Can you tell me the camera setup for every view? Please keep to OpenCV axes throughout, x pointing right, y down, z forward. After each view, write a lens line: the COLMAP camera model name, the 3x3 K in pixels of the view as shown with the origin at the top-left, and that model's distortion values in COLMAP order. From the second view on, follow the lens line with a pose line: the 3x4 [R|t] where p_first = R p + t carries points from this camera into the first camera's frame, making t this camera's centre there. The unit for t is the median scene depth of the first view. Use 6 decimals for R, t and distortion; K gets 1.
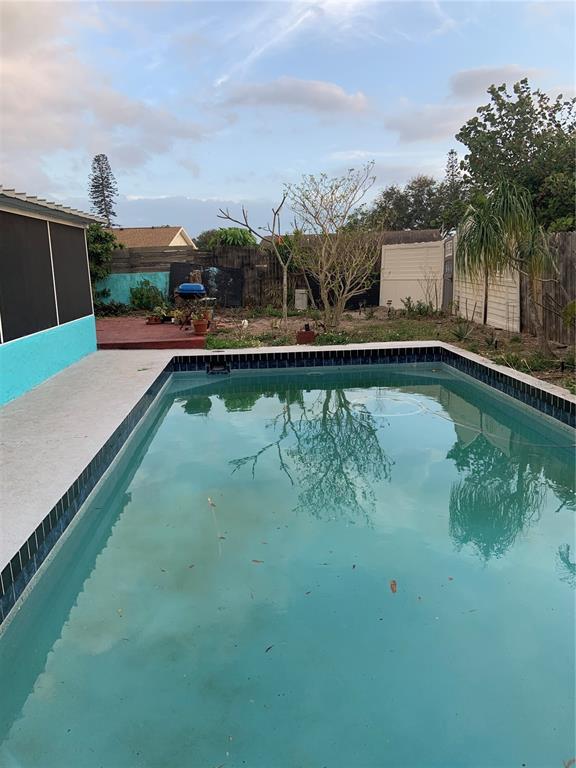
lens RADIAL K [[572.0, 0, 288.0], [0, 572.0, 384.0], [0, 0, 1]] dist [0.008078, -0.001378]
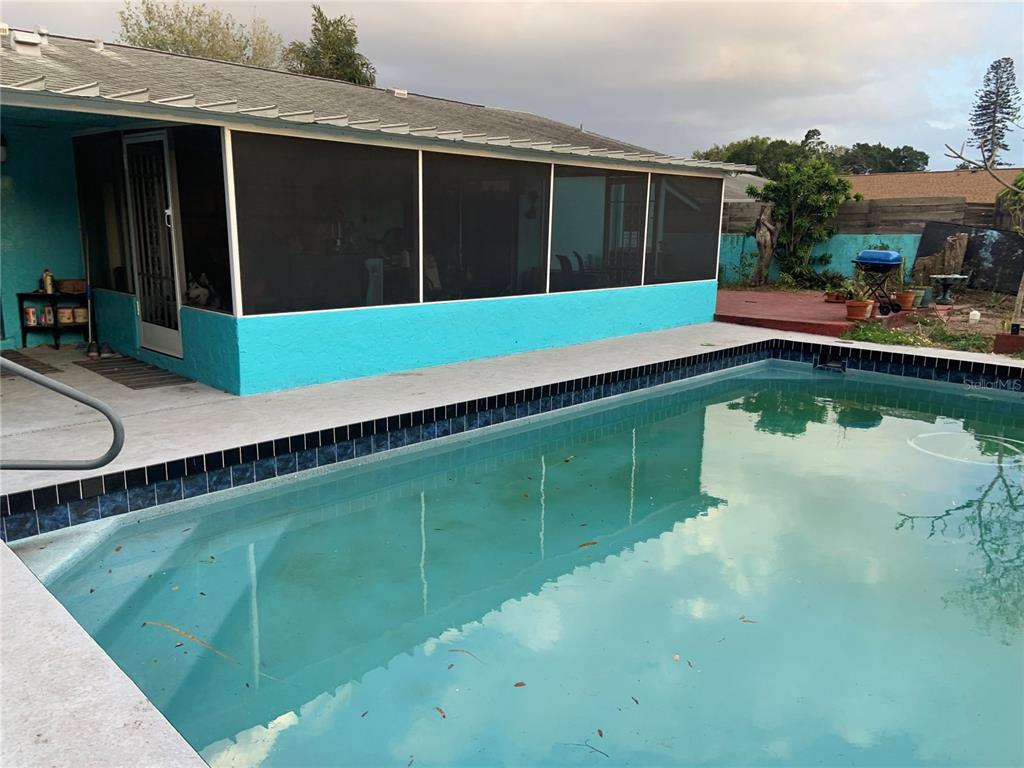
lens RADIAL K [[762.6, 0, 512.0], [0, 762.6, 384.0], [0, 0, 1]] dist [0.008078, -0.001378]
pose [[0.672161, 0.181838, -0.717729, 0.175634], [-0.177796, 0.980650, 0.081942, -0.005191], [0.718741, 0.072532, 0.691484, 0.009218]]
